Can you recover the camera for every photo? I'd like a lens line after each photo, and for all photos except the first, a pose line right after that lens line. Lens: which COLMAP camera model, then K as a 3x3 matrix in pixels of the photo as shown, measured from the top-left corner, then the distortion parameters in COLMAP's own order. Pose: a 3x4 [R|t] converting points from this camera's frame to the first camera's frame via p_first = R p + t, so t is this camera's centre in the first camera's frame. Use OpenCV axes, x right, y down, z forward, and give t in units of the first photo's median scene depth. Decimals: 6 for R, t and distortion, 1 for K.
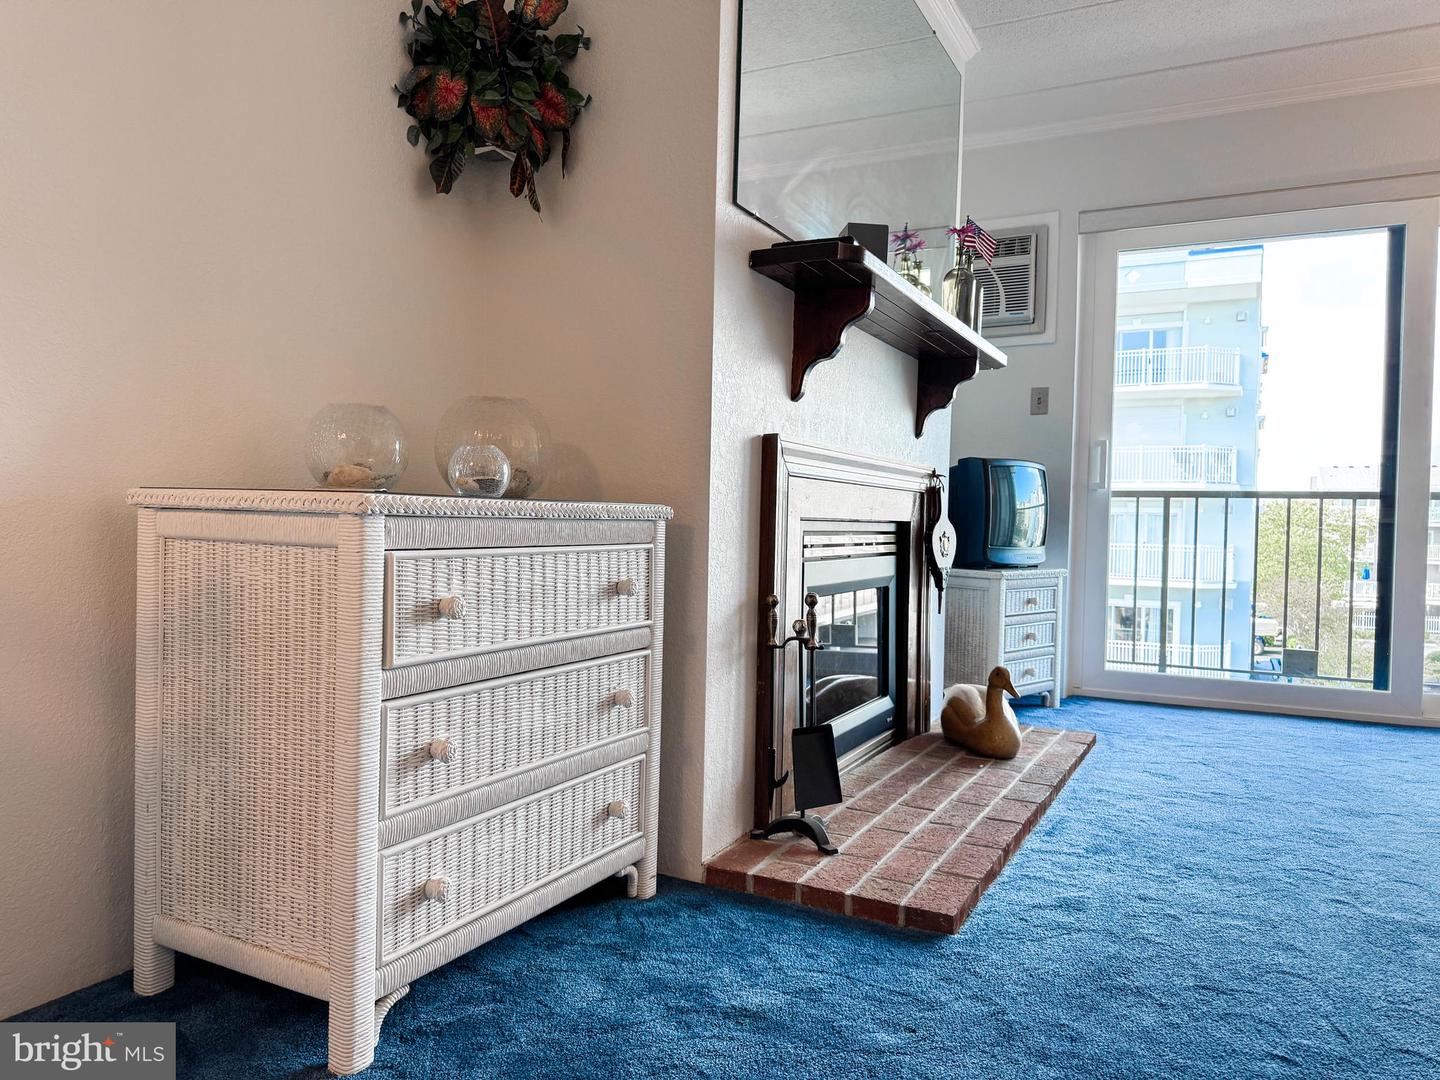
lens RADIAL K [[1015.5, 0, 744.5], [0, 1015.5, 543.4], [0, 0, 1]] dist [0.040125, -0.049671]
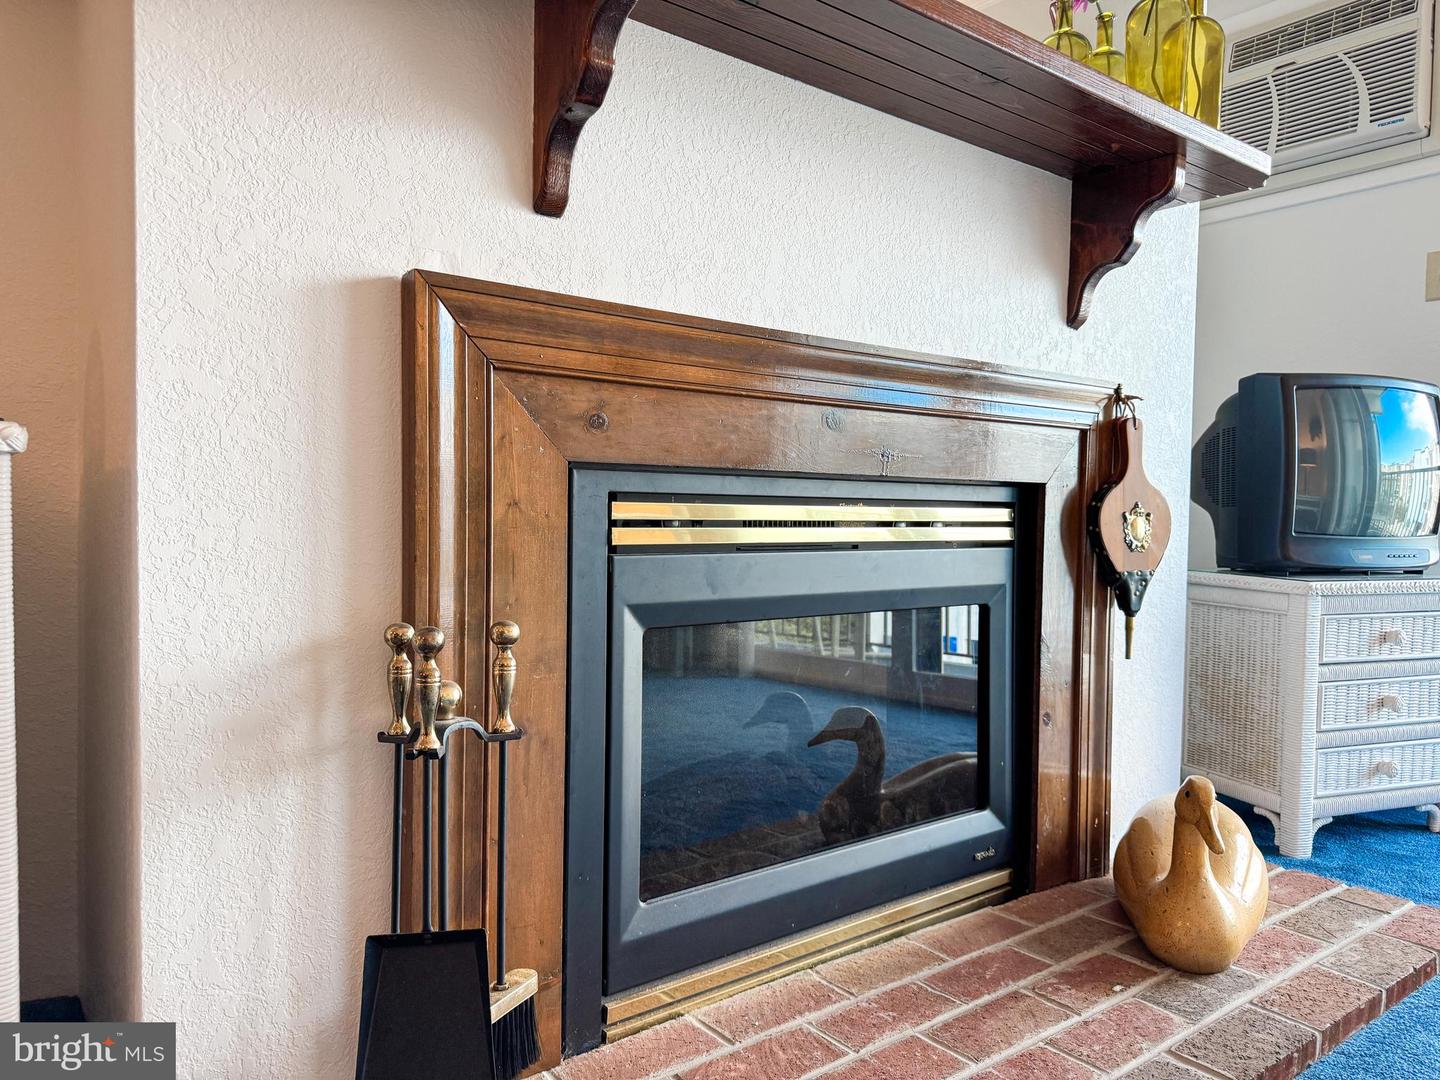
lens RADIAL K [[1015.5, 0, 730.7], [0, 1015.5, 547.8], [0, 0, 1]] dist [0.040125, -0.049671]
pose [[0.901265, 0.003618, -0.433253, 0.238289], [-0.001810, 0.999988, 0.004585, 0.009569], [0.433265, -0.003348, 0.901260, 0.431275]]
